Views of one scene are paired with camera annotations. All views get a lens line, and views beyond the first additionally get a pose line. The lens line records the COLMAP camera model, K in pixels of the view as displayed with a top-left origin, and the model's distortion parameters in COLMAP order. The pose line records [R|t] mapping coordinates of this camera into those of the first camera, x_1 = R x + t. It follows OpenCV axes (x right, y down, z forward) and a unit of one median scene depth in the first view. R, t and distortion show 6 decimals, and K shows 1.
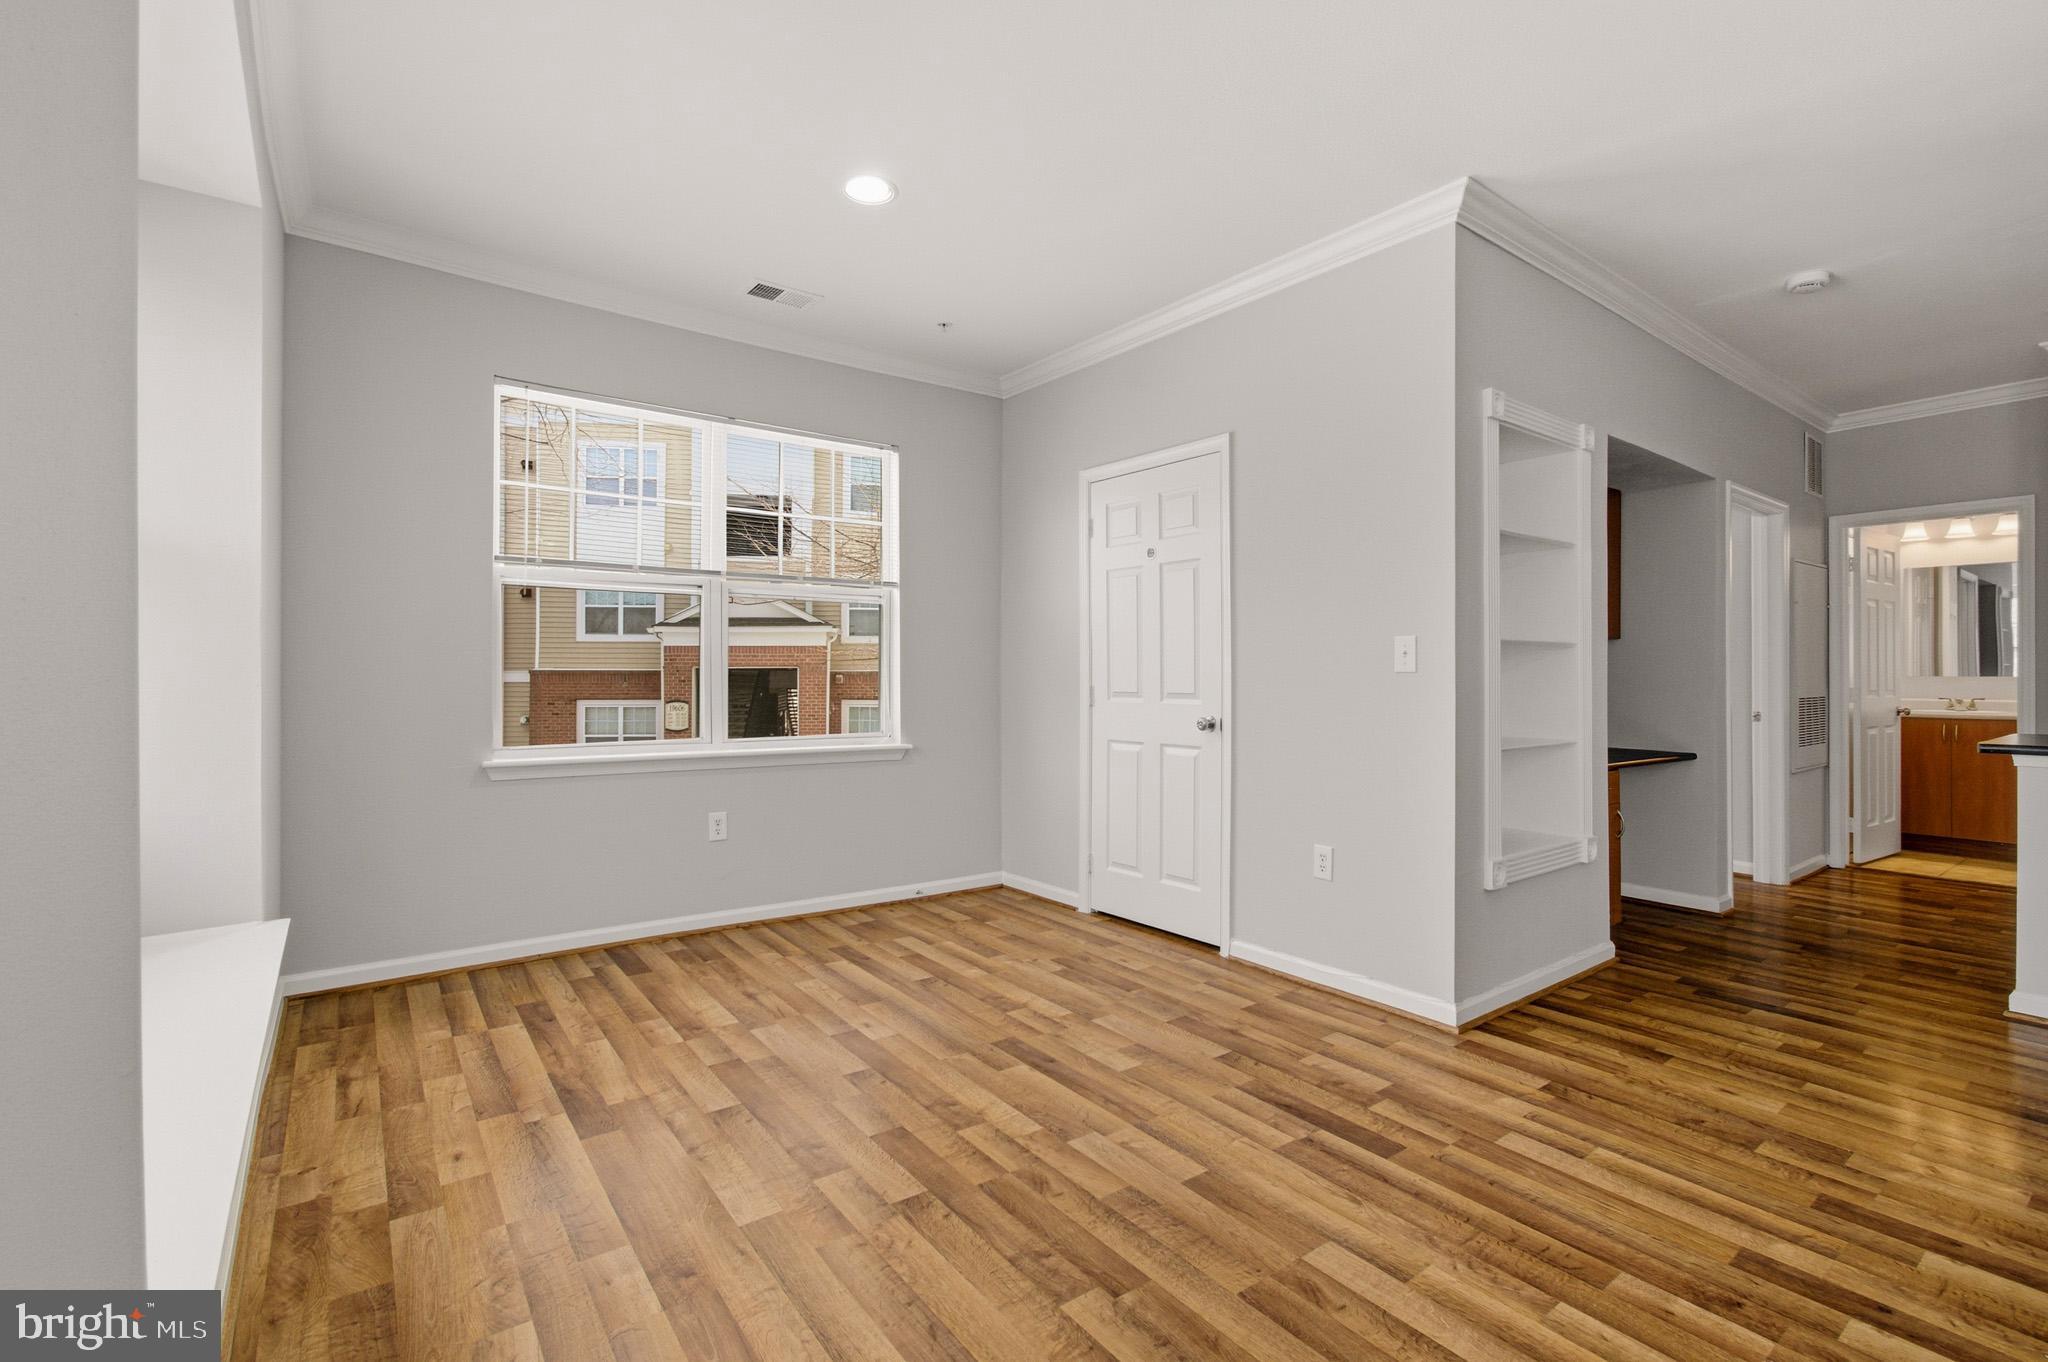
lens RADIAL K [[905.9, 0, 998.0], [0, 905.9, 673.2], [0, 0, 1]] dist [-0.014095, 0.004772]
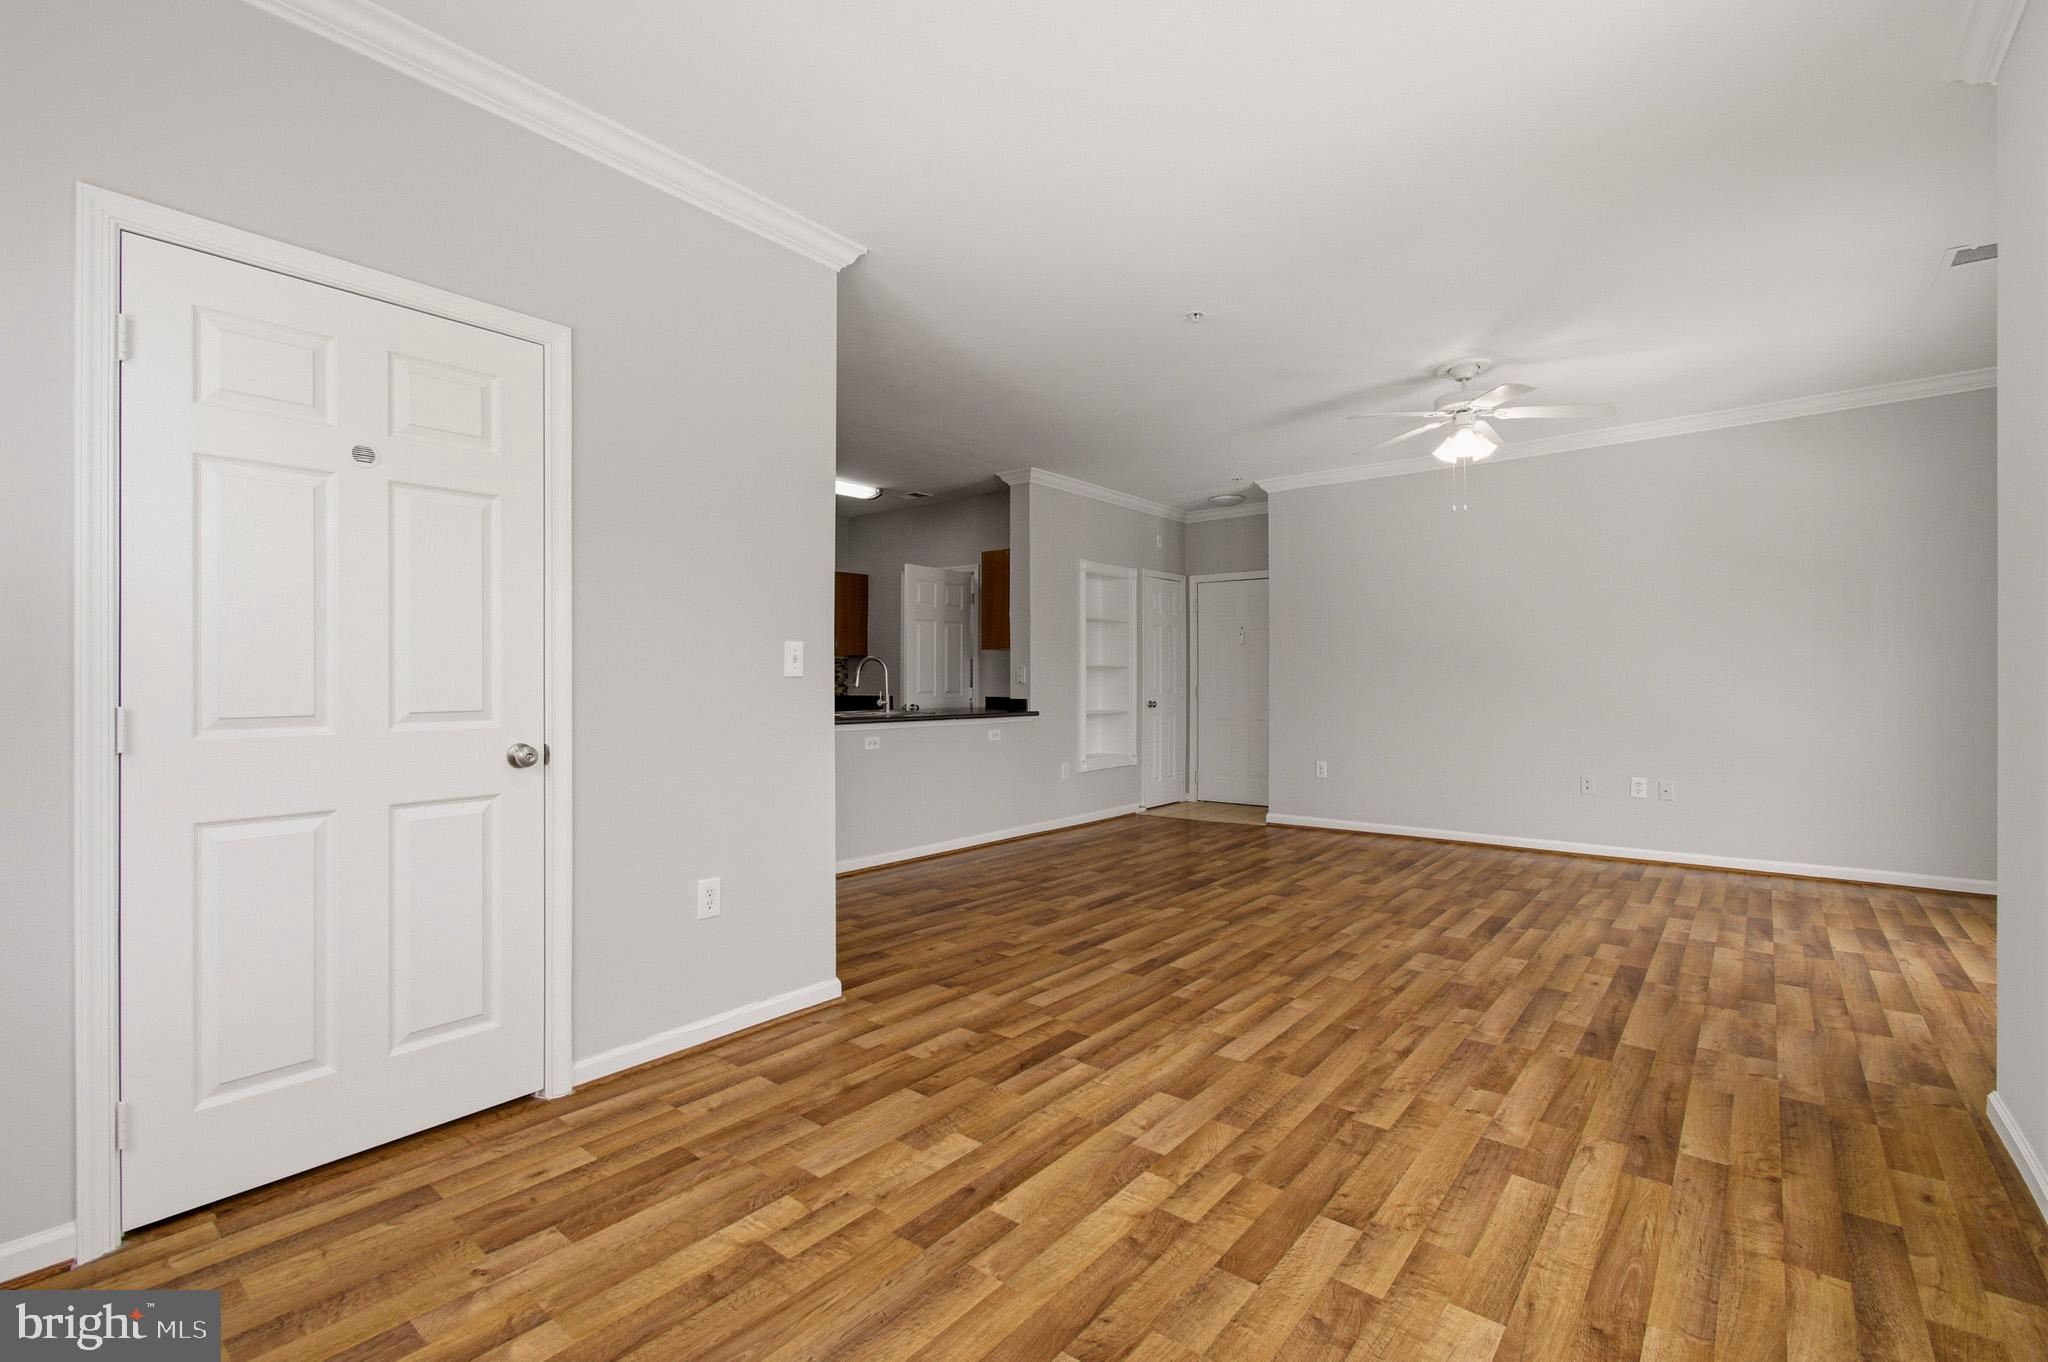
lens RADIAL K [[905.9, 0, 1049.8], [0, 905.9, 677.1], [0, 0, 1]] dist [-0.014095, 0.004772]
pose [[-0.274159, 0.002242, 0.961682, -0.600090], [0.003355, 0.999993, -0.001375, 0.001840], [-0.961678, 0.002849, -0.274165, 1.000562]]
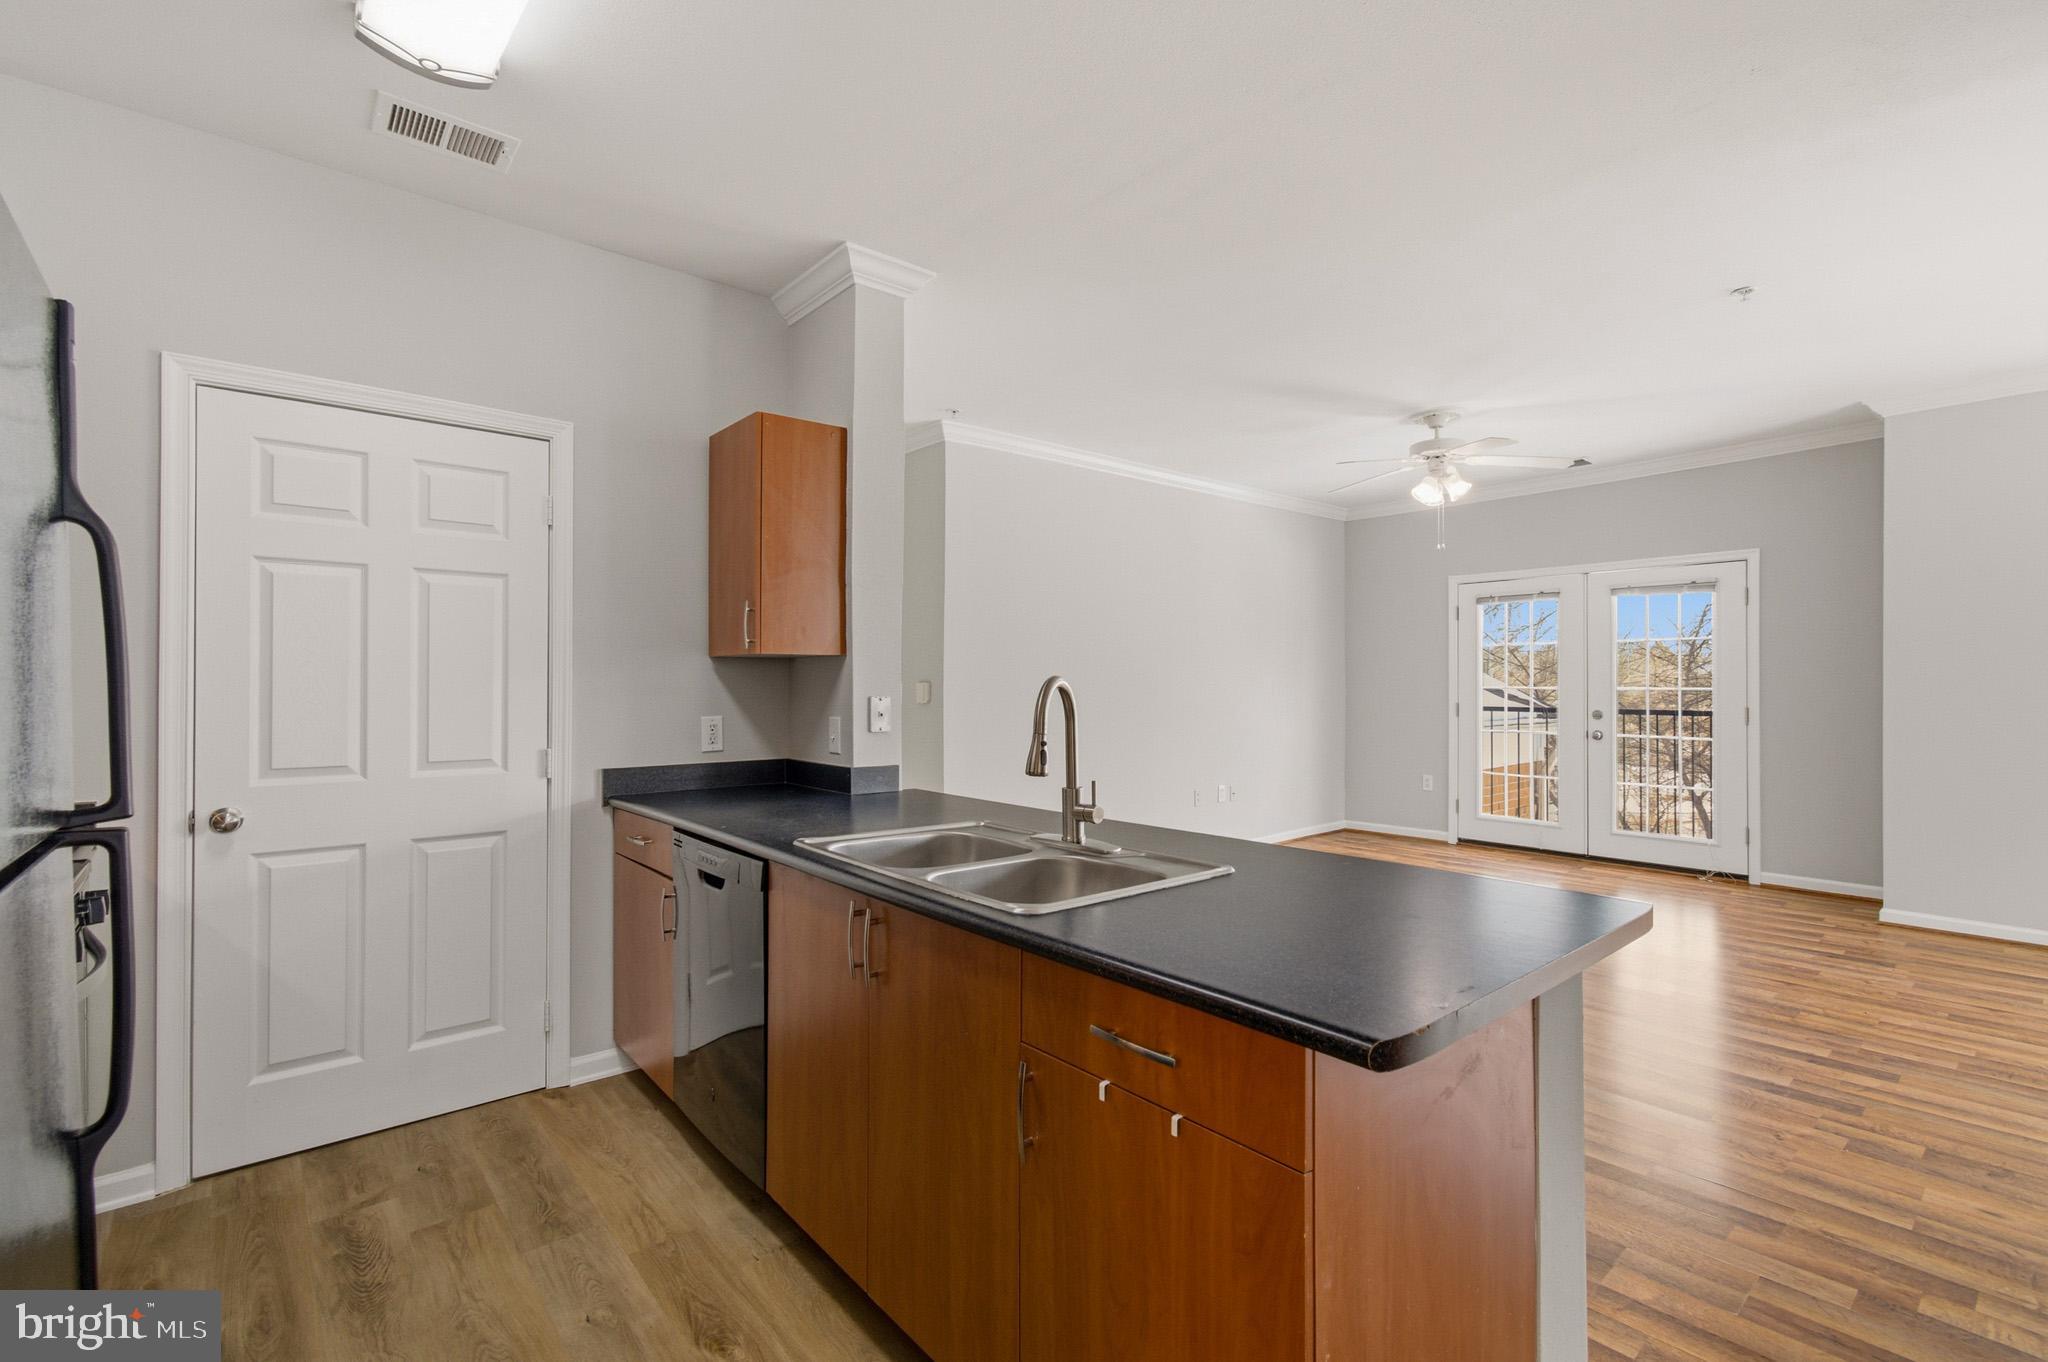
lens RADIAL K [[905.9, 0, 1005.2], [0, 905.9, 672.7], [0, 0, 1]] dist [-0.014095, 0.004772]
pose [[-0.997843, 0.000275, -0.065638, 1.489189], [0.000985, 0.999941, -0.010781, -0.042639], [0.065631, -0.010822, -0.997785, 1.476483]]
